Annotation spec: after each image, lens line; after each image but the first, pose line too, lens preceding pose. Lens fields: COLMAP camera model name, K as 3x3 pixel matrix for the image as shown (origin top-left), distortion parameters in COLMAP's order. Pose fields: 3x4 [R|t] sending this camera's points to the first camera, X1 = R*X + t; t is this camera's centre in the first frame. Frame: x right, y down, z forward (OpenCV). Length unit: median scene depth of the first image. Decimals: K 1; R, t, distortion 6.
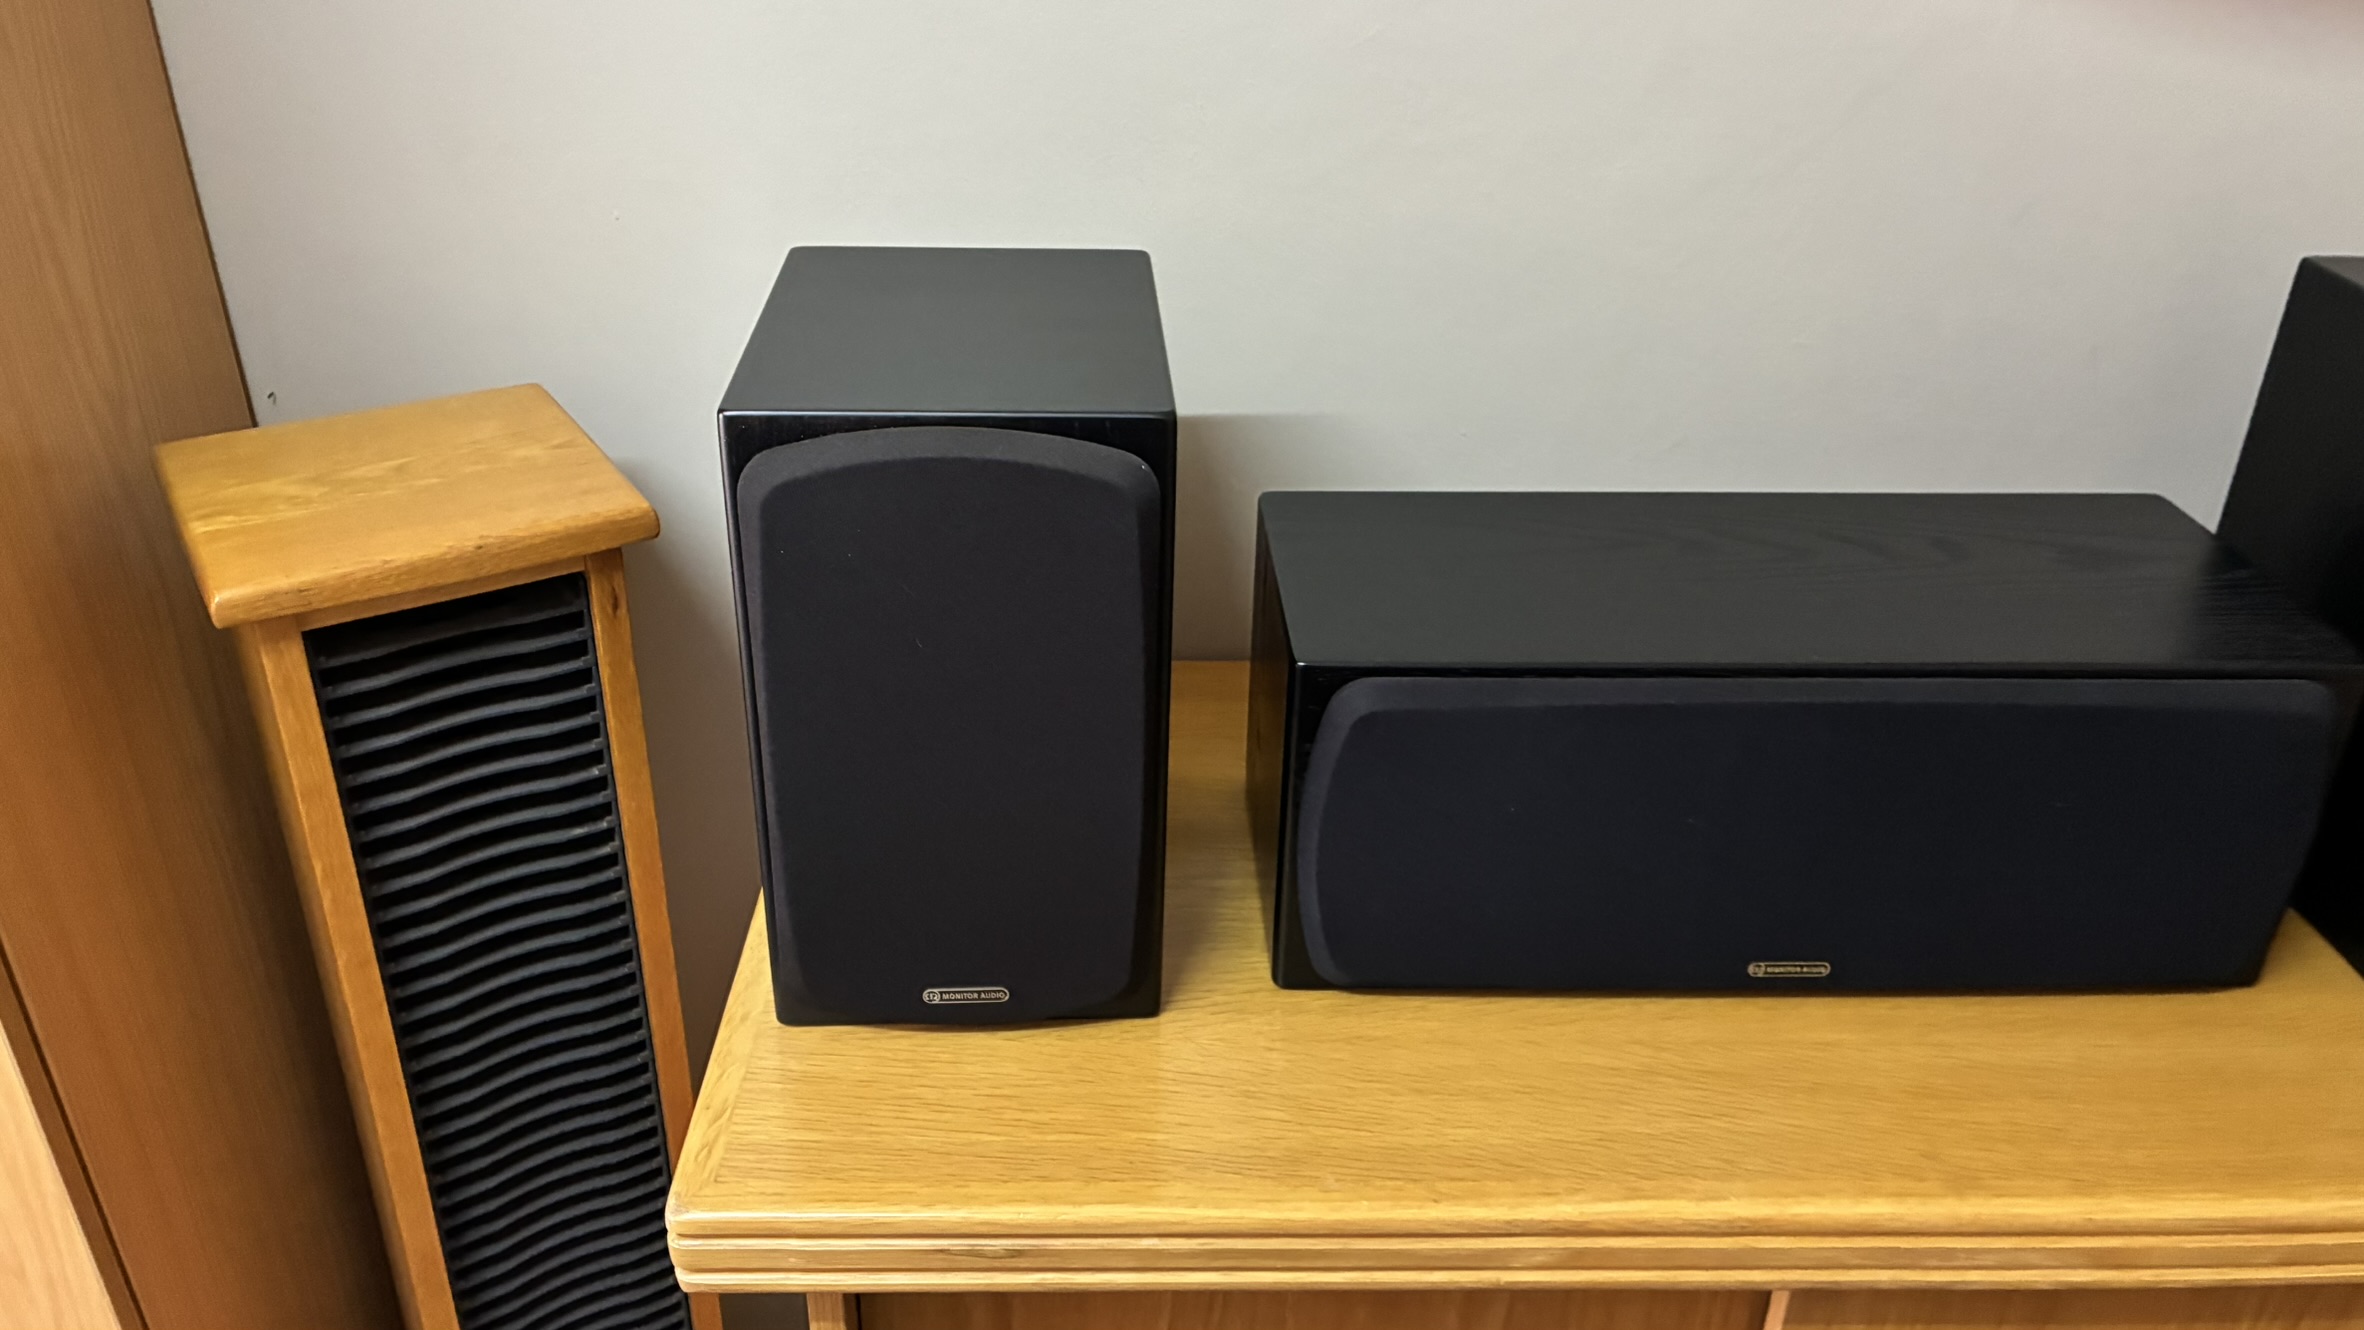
lens RADIAL K [[1782.1, 0, 1092.7], [0, 1782.1, 666.6], [0, 0, 1]] dist [0.025790, -0.031172]
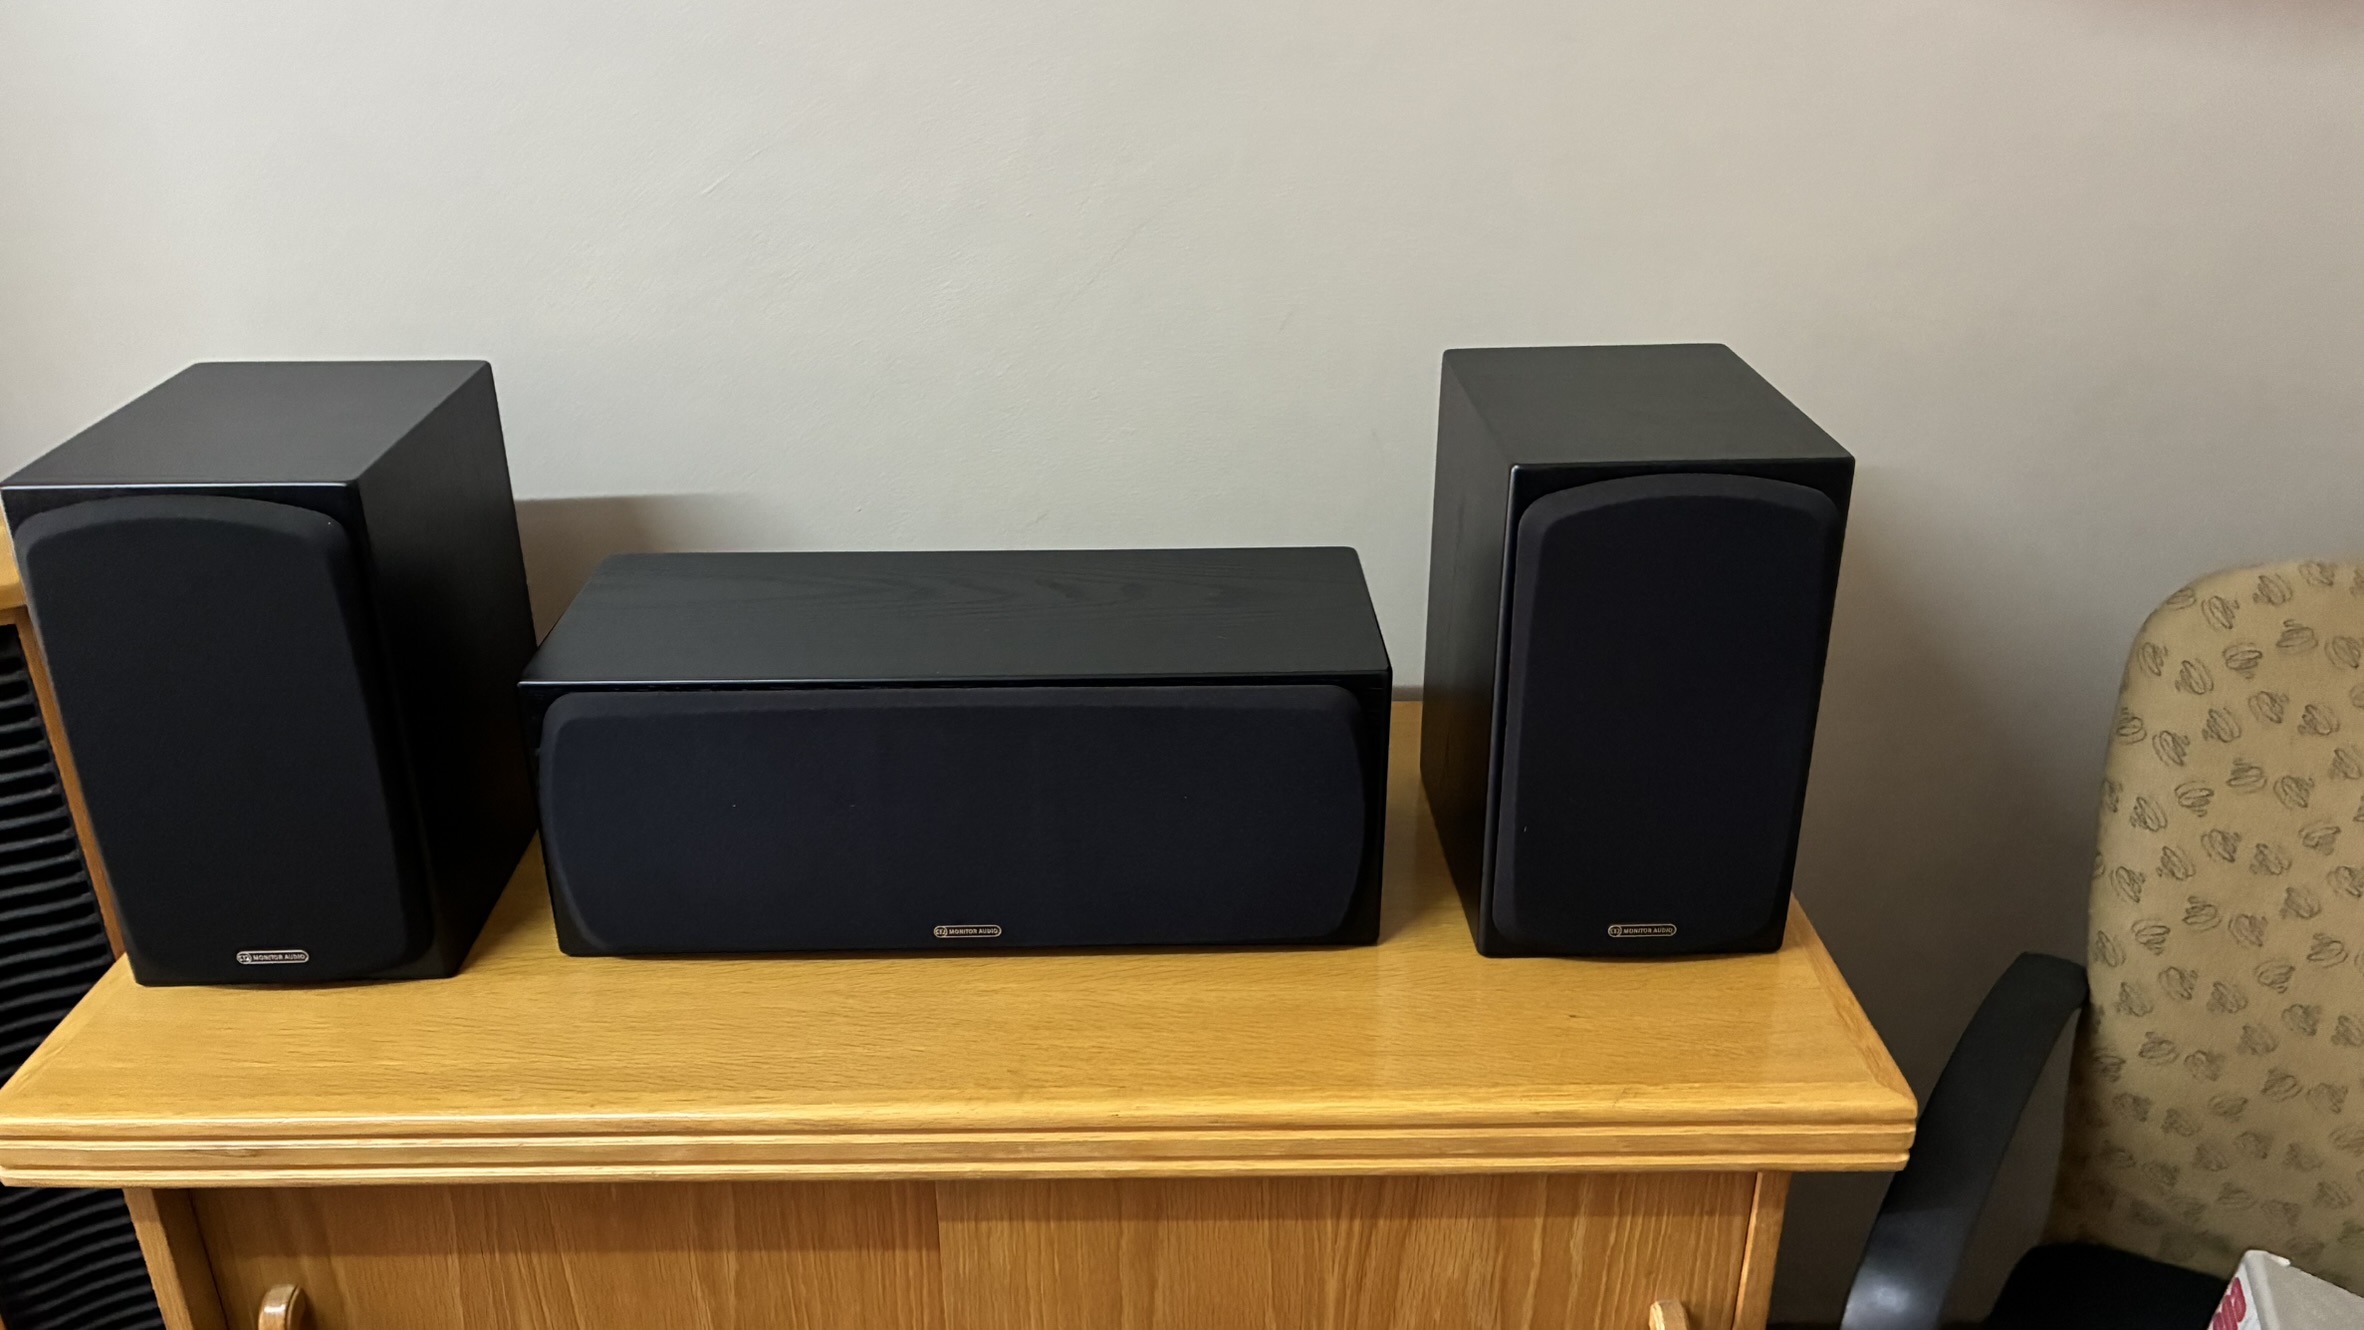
lens RADIAL K [[1782.1, 0, 1092.7], [0, 1782.1, 666.6], [0, 0, 1]] dist [0.025790, -0.031172]
pose [[0.999681, -0.014317, -0.020829, 0.508686], [0.013008, 0.998013, -0.061659, 0.065120], [0.021670, 0.061368, 0.997880, -0.230332]]
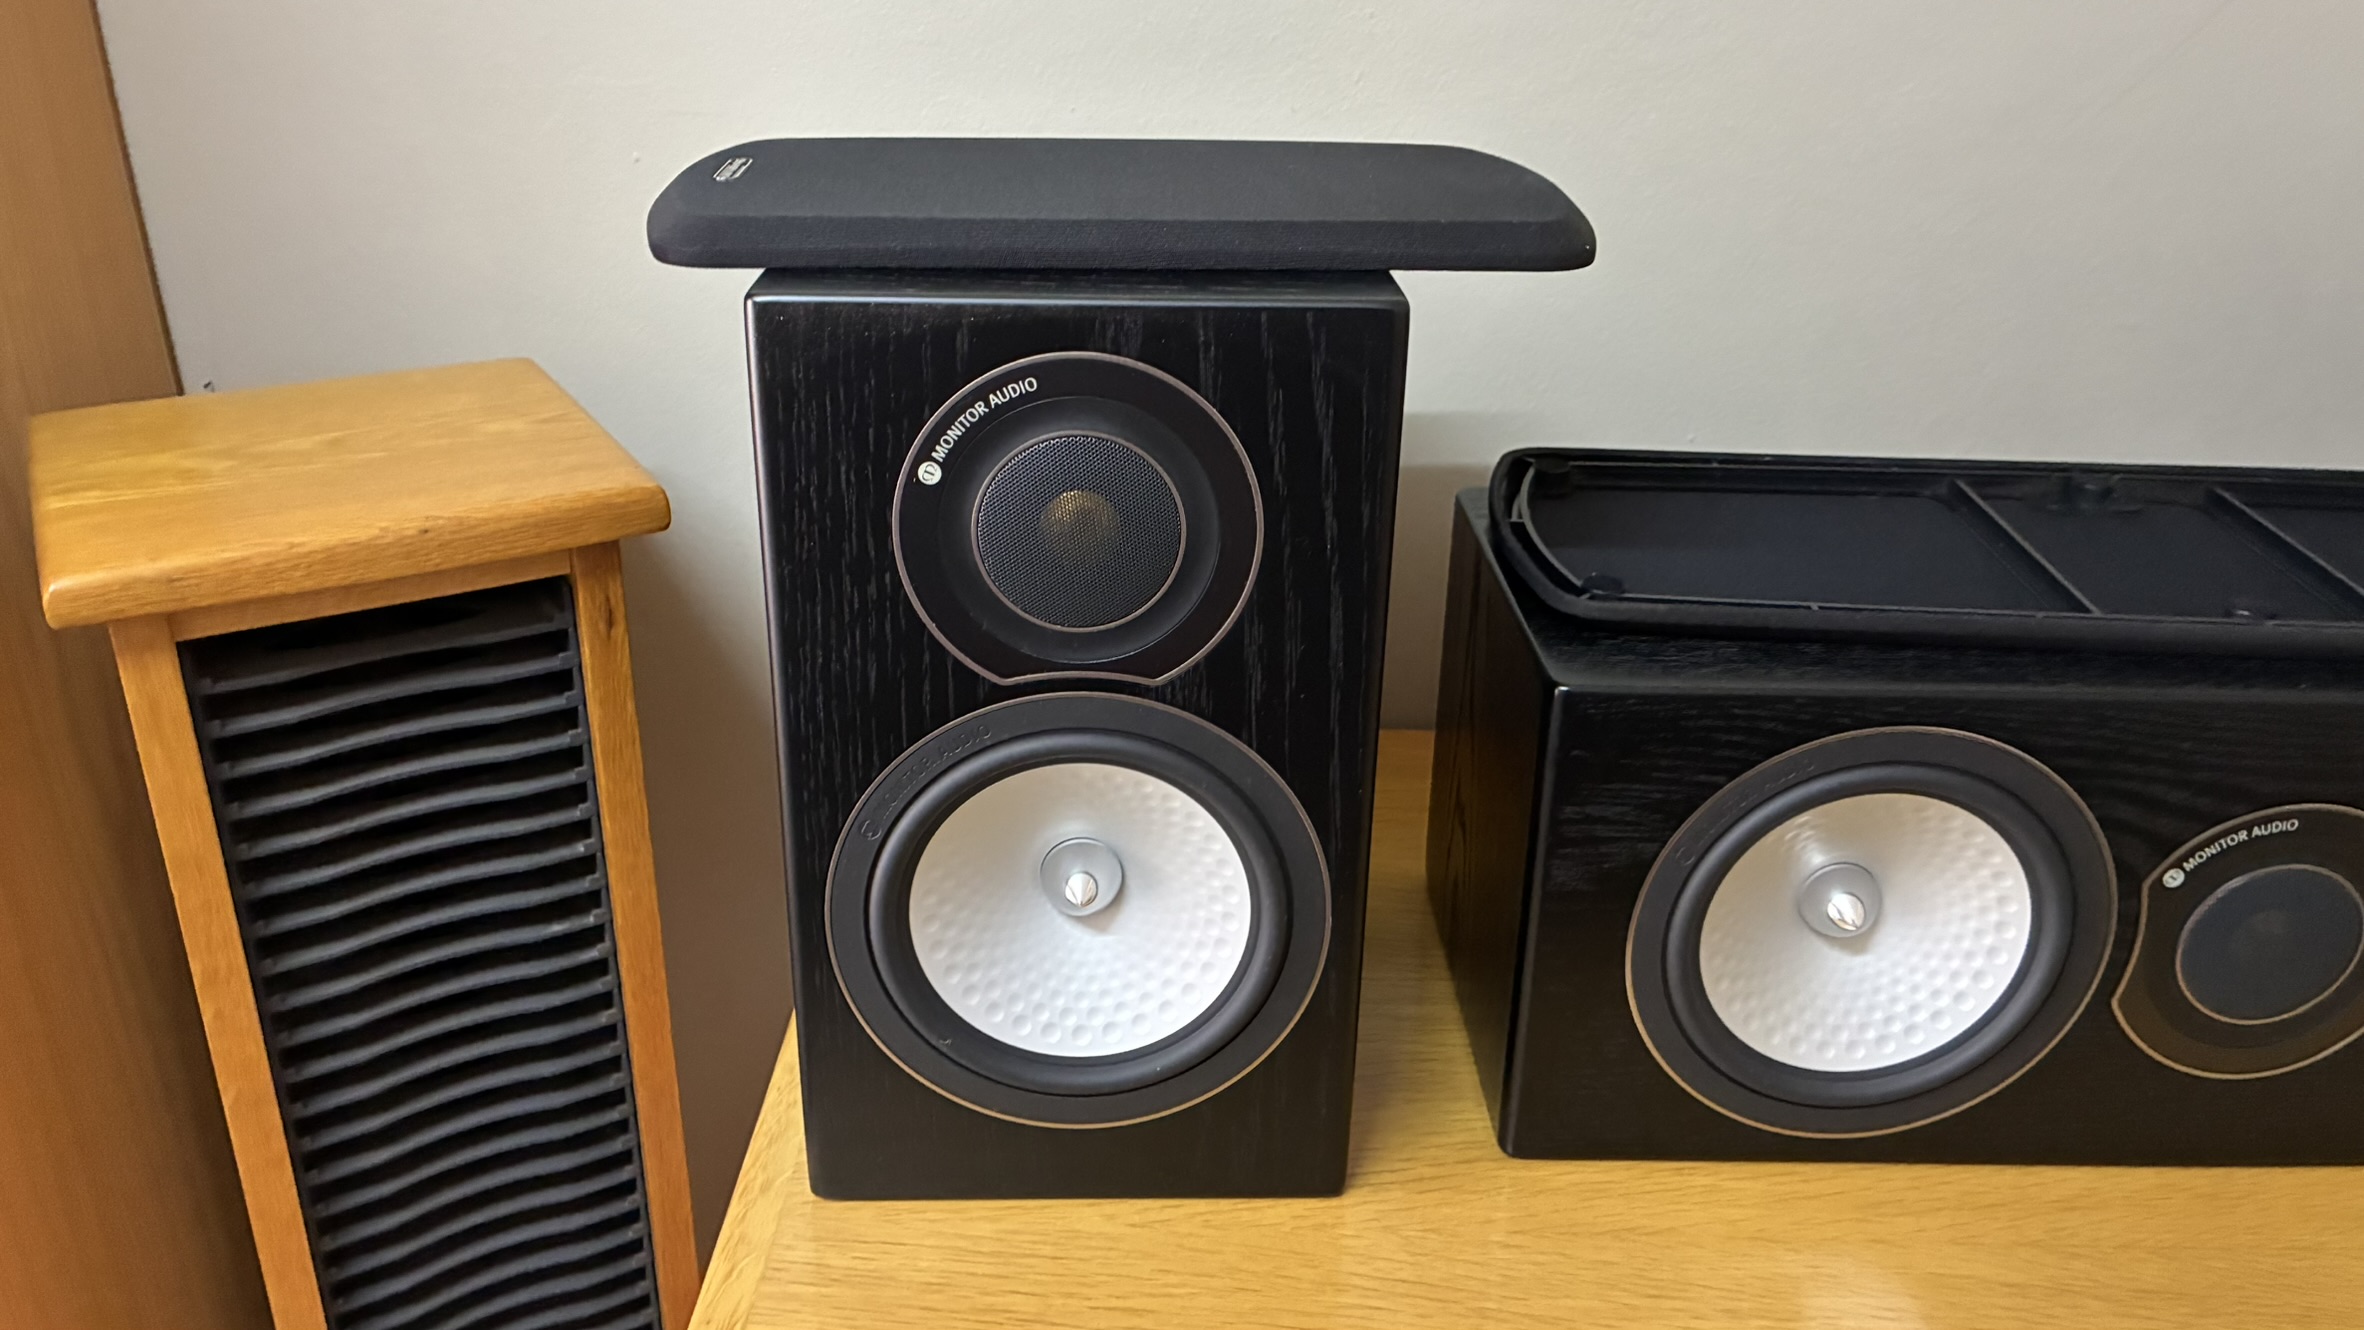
lens RADIAL K [[1796.8, 0, 1094.4], [0, 1796.8, 653.3], [0, 0, 1]] dist [0.037775, -0.057473]
pose [[0.999629, 0.008395, -0.025930, -0.046568], [-0.010473, 0.996652, -0.081088, 0.040490], [0.025162, 0.081329, 0.996370, 0.266265]]
